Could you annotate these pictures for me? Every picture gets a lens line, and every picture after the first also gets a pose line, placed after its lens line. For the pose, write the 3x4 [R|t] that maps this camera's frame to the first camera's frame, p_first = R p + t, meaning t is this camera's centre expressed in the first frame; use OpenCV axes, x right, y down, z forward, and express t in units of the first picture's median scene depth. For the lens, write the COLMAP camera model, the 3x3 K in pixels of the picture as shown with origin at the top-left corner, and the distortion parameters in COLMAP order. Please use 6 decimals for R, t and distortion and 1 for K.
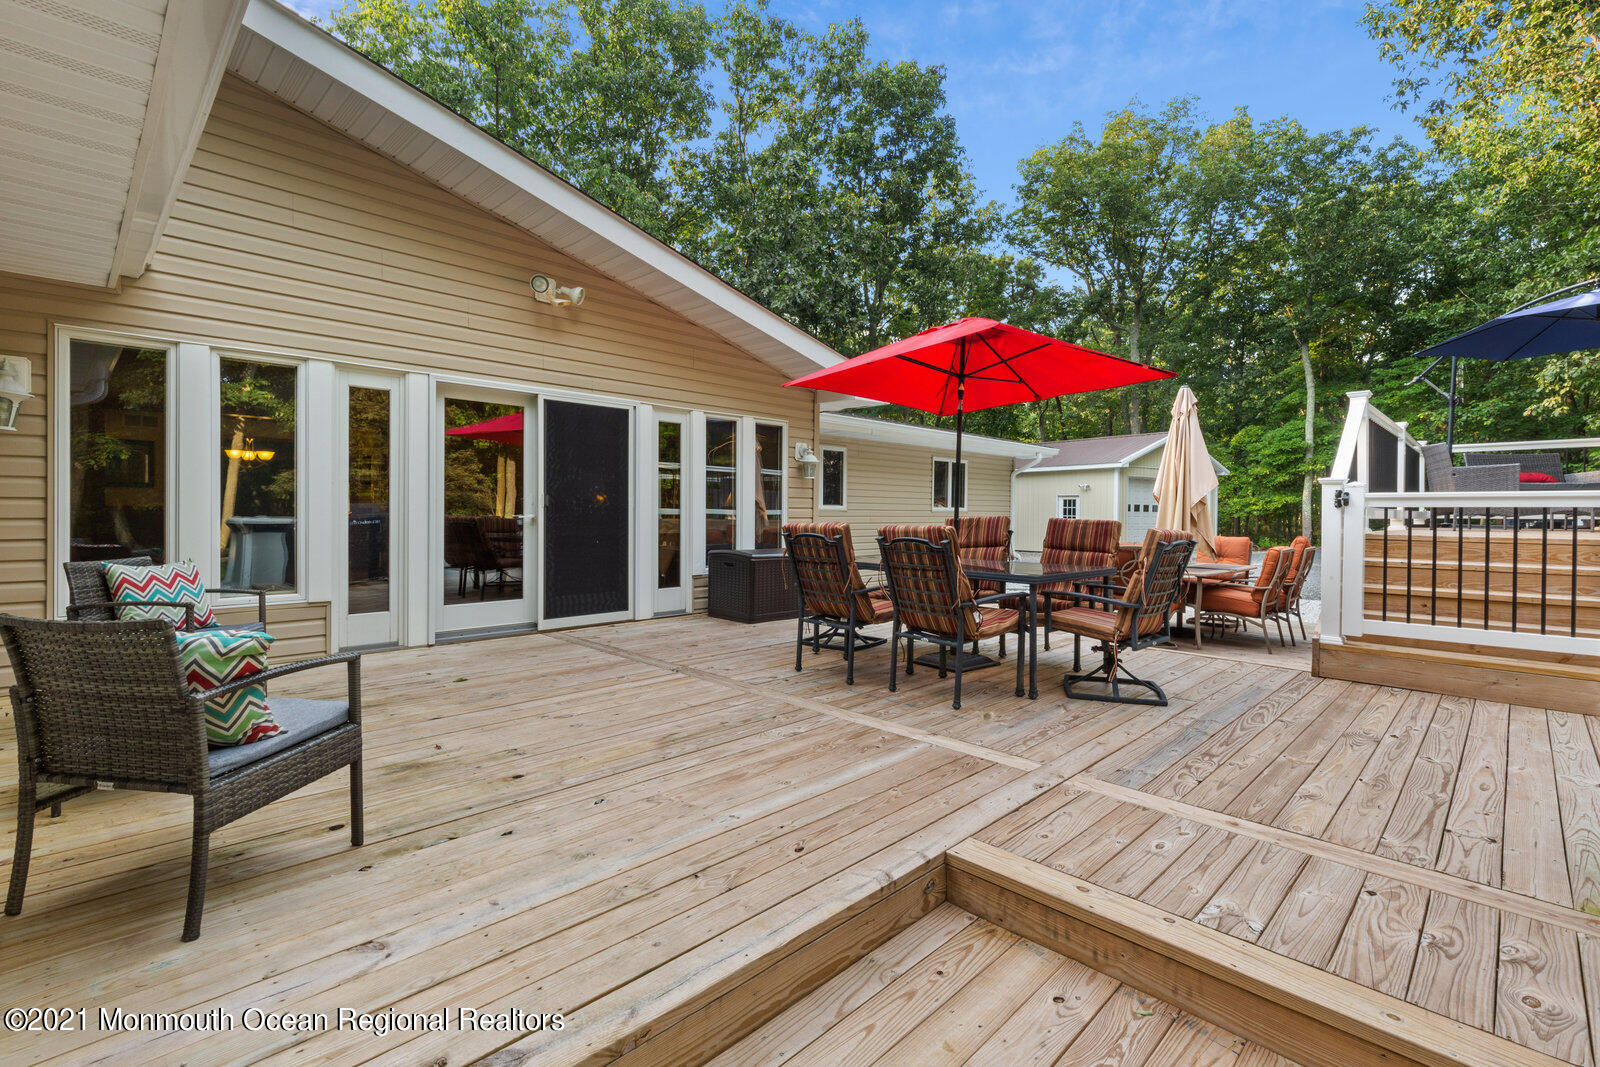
lens RADIAL K [[736.0, 0, 782.7], [0, 736.0, 499.9], [0, 0, 1]] dist [0.010057, -0.001284]
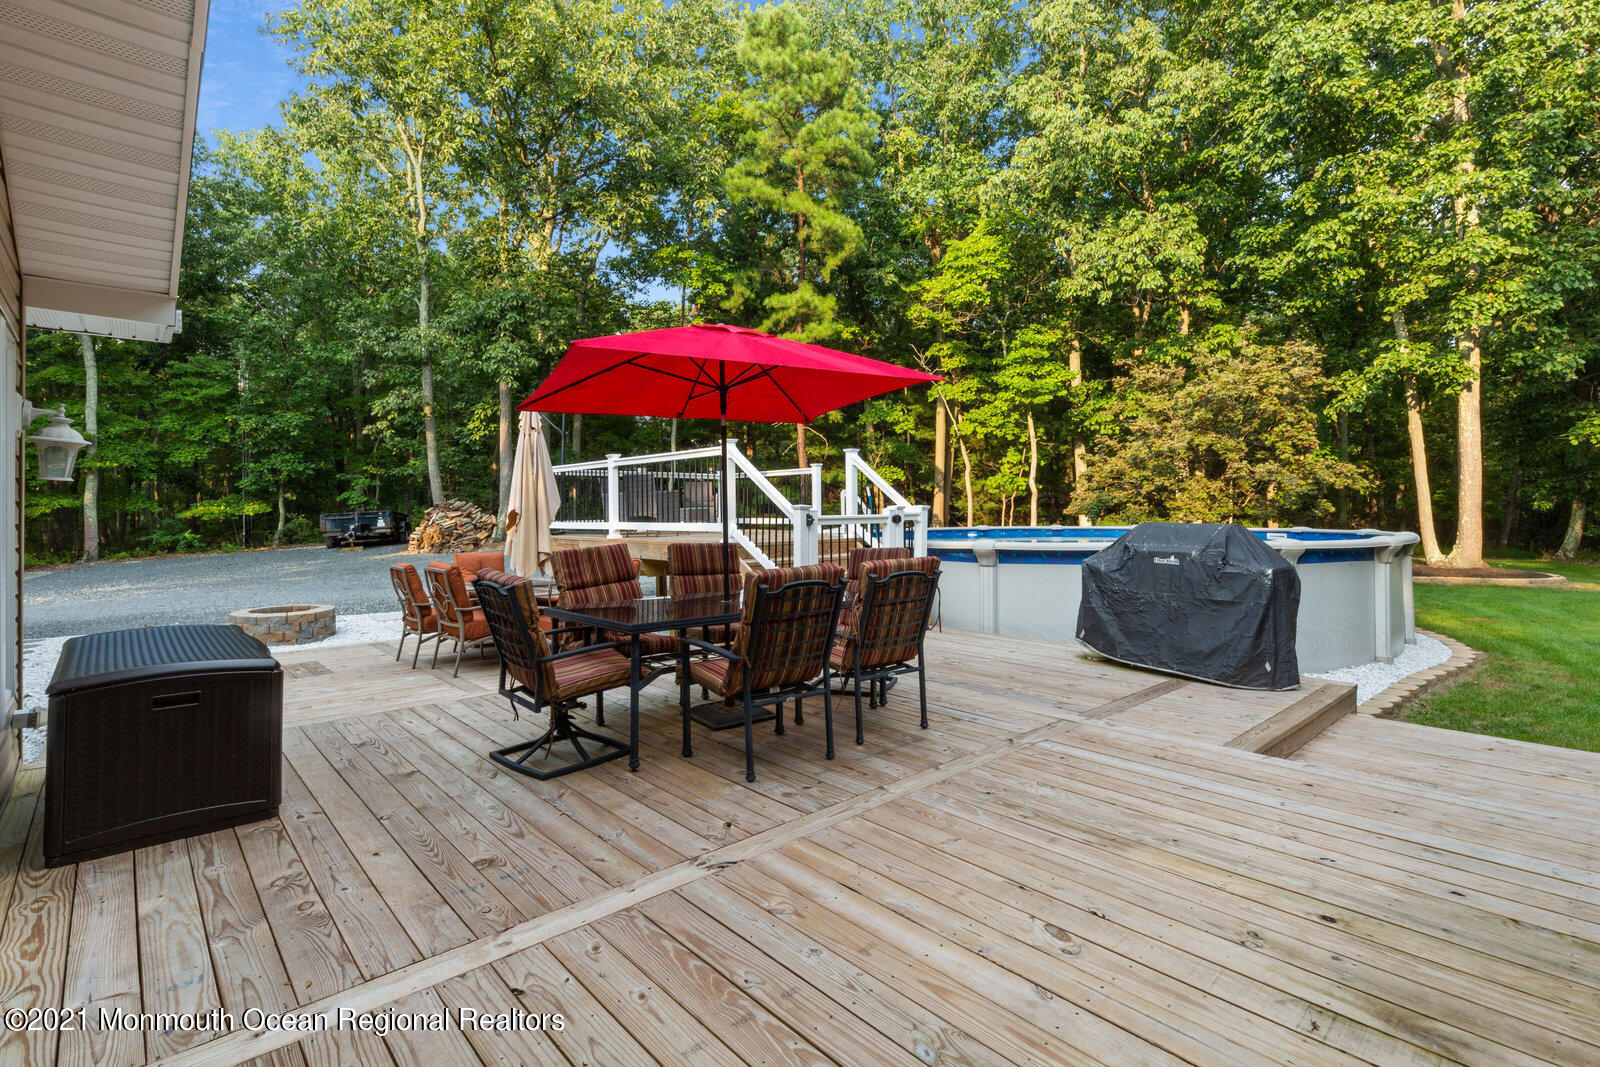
lens RADIAL K [[736.0, 0, 843.4], [0, 736.0, 522.0], [0, 0, 1]] dist [0.010057, -0.001284]
pose [[0.009231, -0.025117, 0.999642, -0.114005], [-0.006738, 0.999660, 0.025180, -0.005593], [-0.999935, -0.006968, 0.009059, 0.152398]]
